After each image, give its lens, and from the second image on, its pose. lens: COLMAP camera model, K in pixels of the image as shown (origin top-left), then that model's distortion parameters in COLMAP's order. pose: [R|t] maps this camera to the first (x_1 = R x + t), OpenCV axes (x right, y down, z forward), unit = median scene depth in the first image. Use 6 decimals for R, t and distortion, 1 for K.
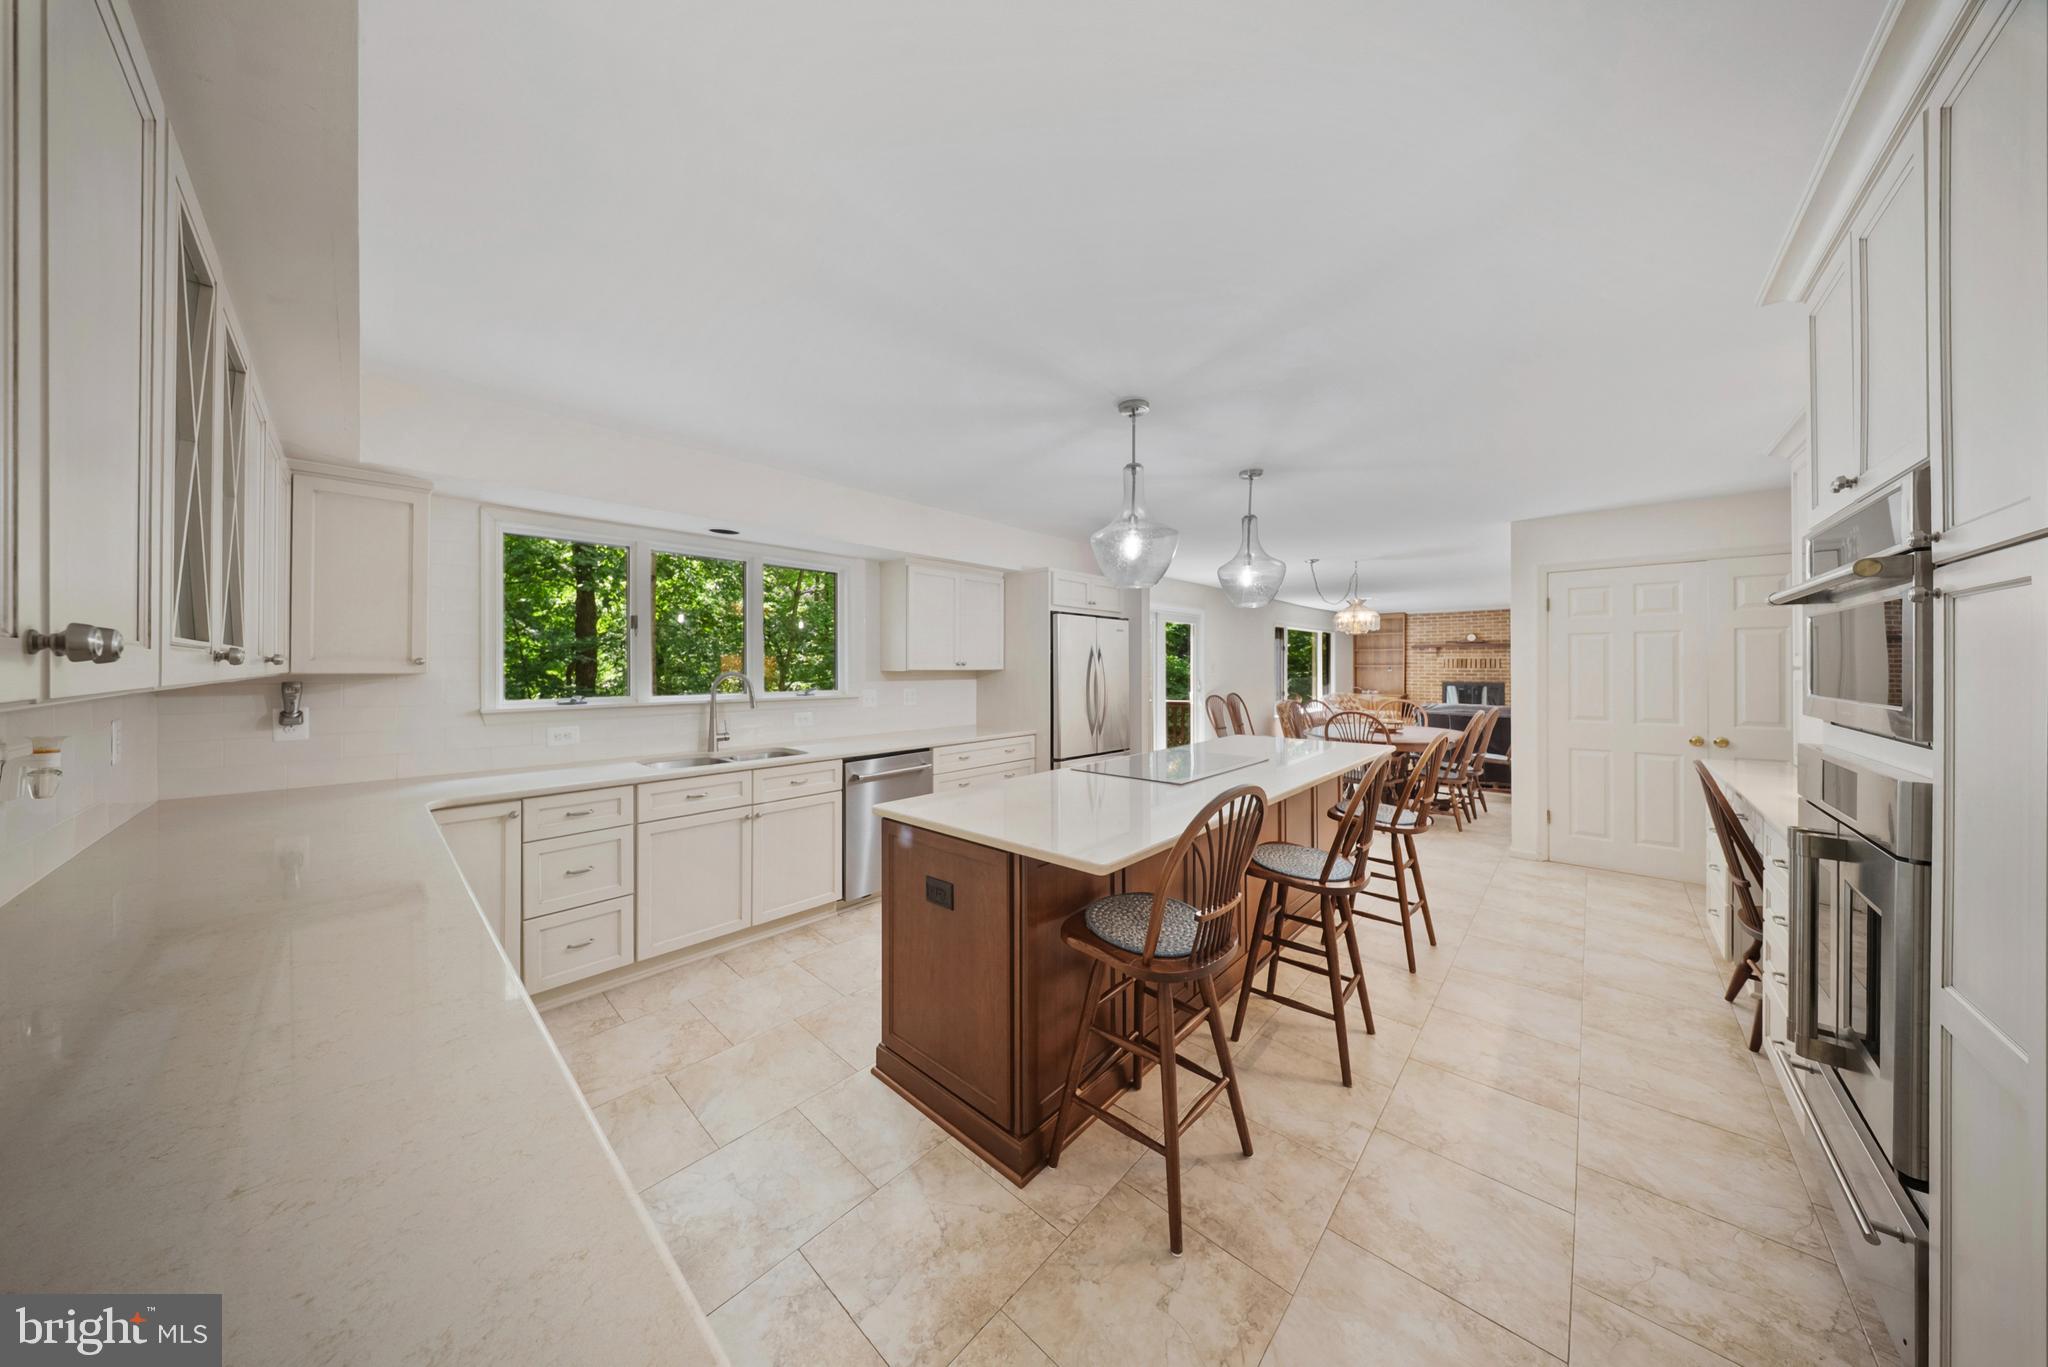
lens RADIAL K [[619.4, 0, 1027.7], [0, 619.4, 667.3], [0, 0, 1]] dist [0.000141, 0.000376]
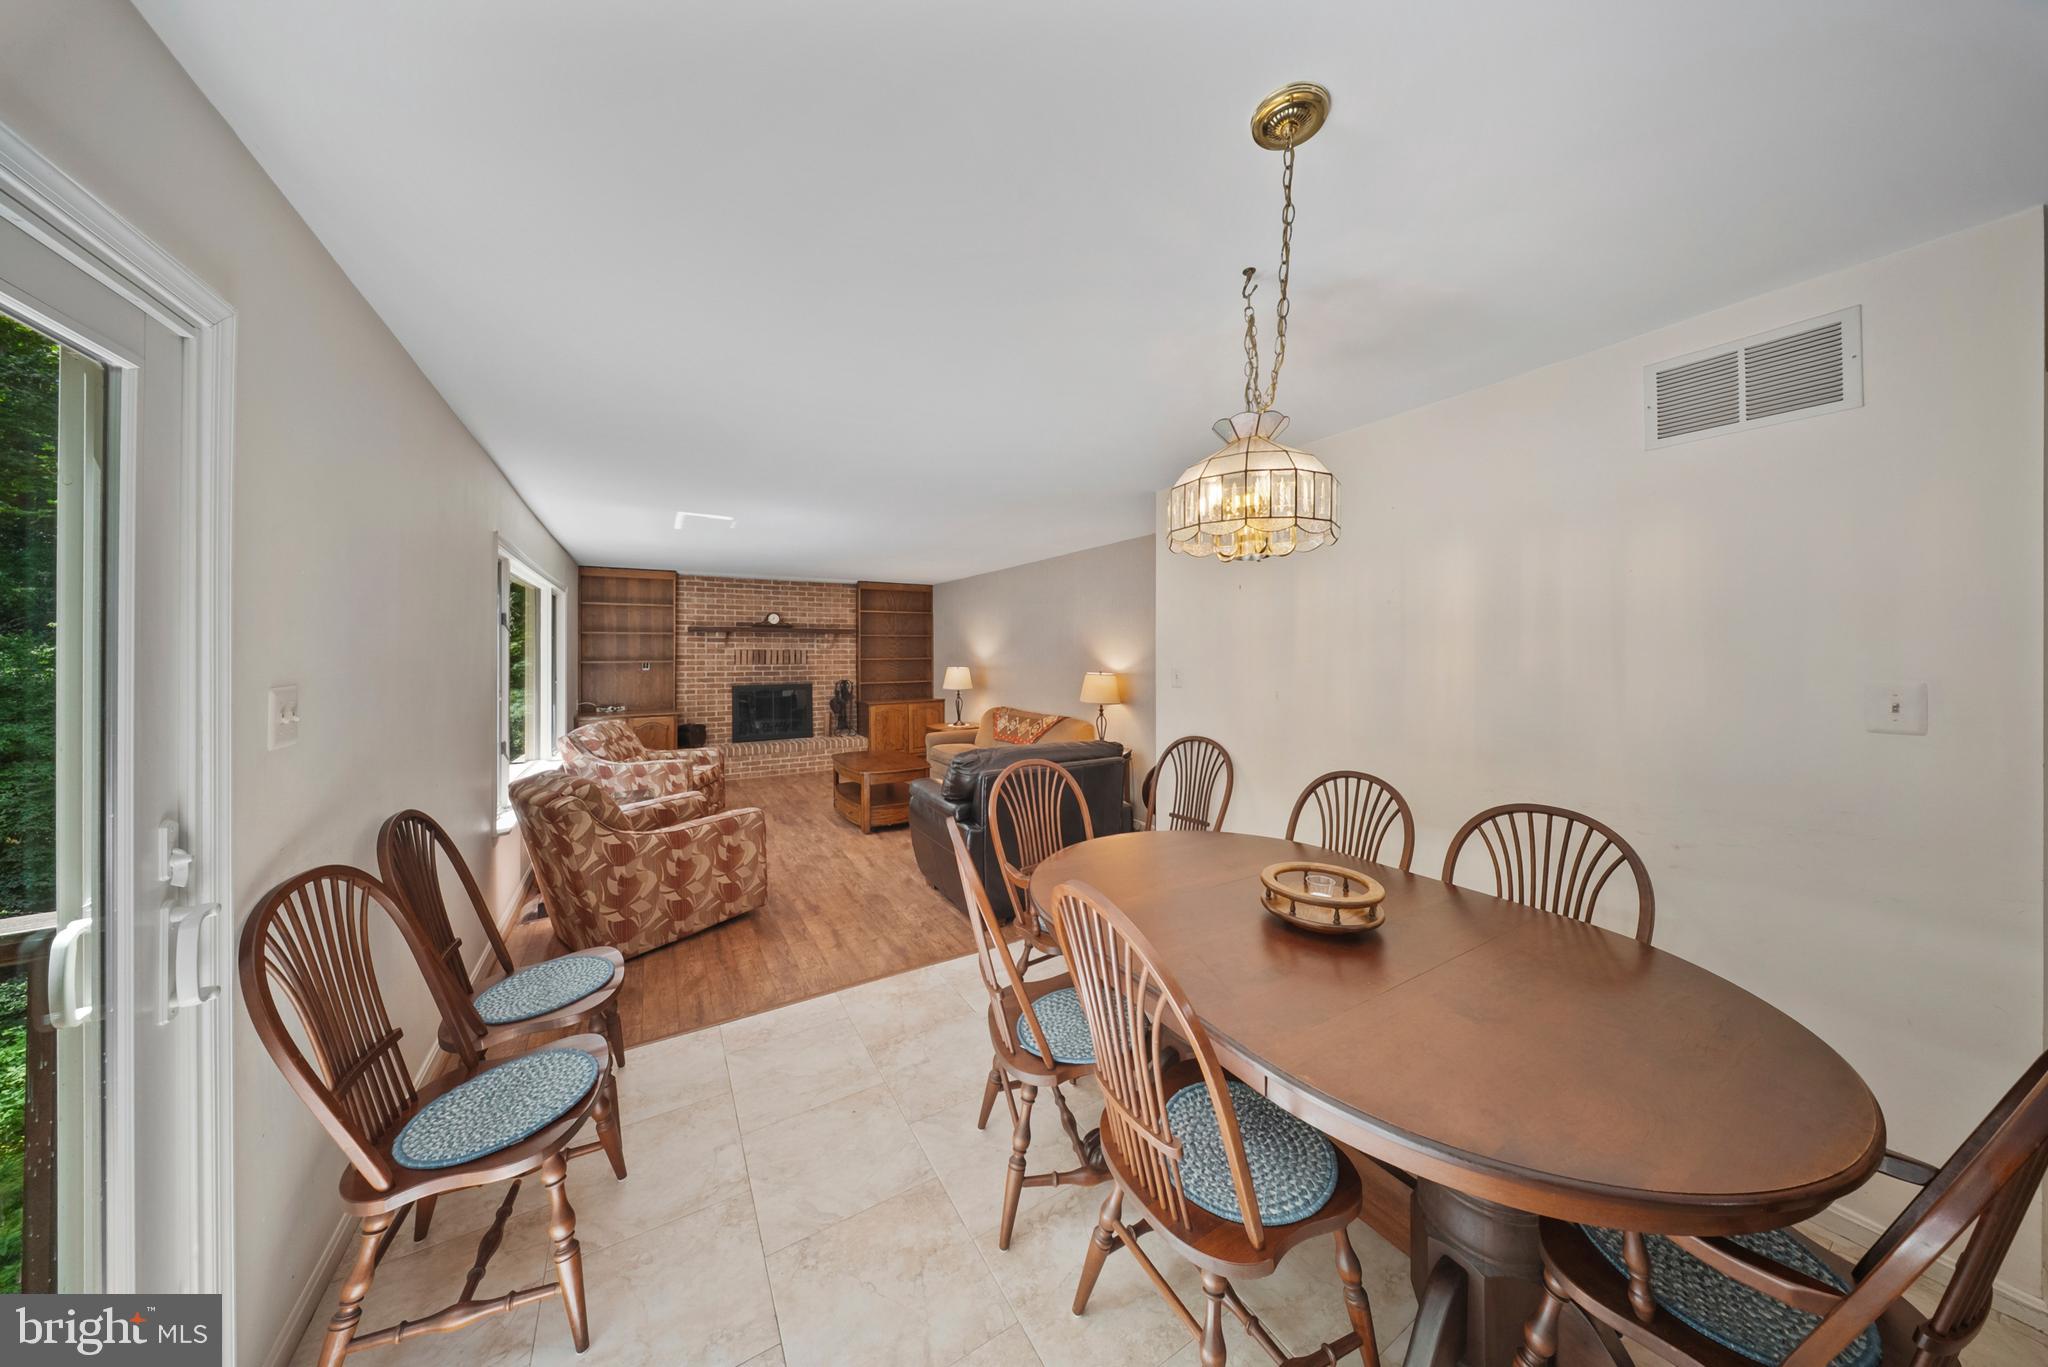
lens RADIAL K [[619.4, 0, 1021.1], [0, 619.4, 650.6], [0, 0, 1]] dist [0.000141, 0.000376]
pose [[0.280511, -0.001217, 0.959850, 0.161140], [0.010412, 0.999944, -0.001775, -0.010222], [-0.959794, 0.010492, 0.280508, 0.633215]]
